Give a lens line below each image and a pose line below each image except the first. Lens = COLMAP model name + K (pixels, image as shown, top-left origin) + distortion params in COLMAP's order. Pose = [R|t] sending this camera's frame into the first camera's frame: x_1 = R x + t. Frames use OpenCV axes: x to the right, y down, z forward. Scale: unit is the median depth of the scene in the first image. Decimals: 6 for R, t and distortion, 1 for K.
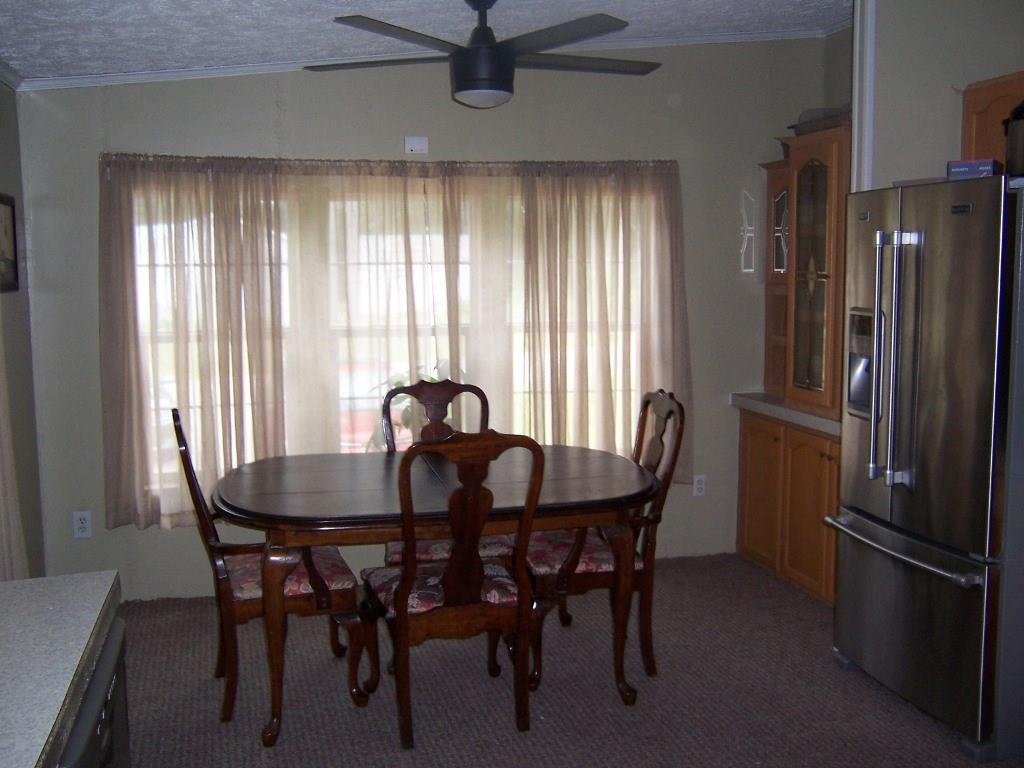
lens RADIAL K [[1025.1, 0, 520.1], [0, 1025.1, 380.6], [0, 0, 1]] dist [-0.146953, 0.223510]
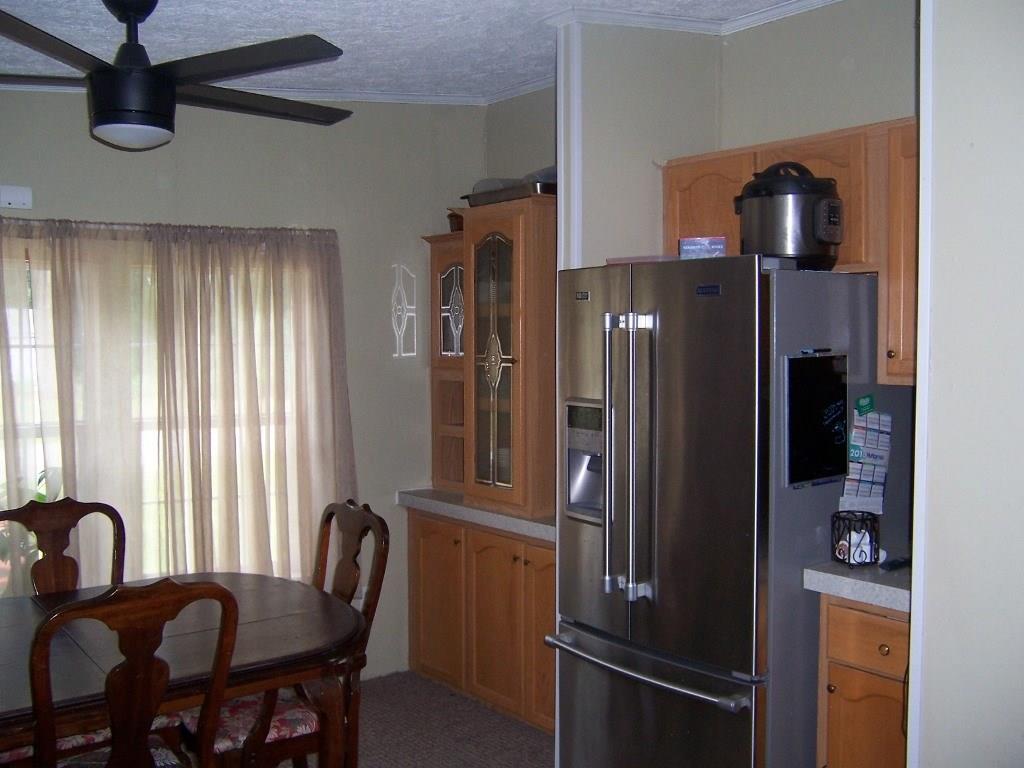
lens RADIAL K [[1025.1, 0, 520.1], [0, 1025.1, 380.6], [0, 0, 1]] dist [-0.146953, 0.223510]
pose [[0.918725, -0.010301, 0.394763, -0.050423], [0.039957, 0.996954, -0.066977, -0.022000], [-0.392871, 0.077307, 0.916338, 0.145200]]
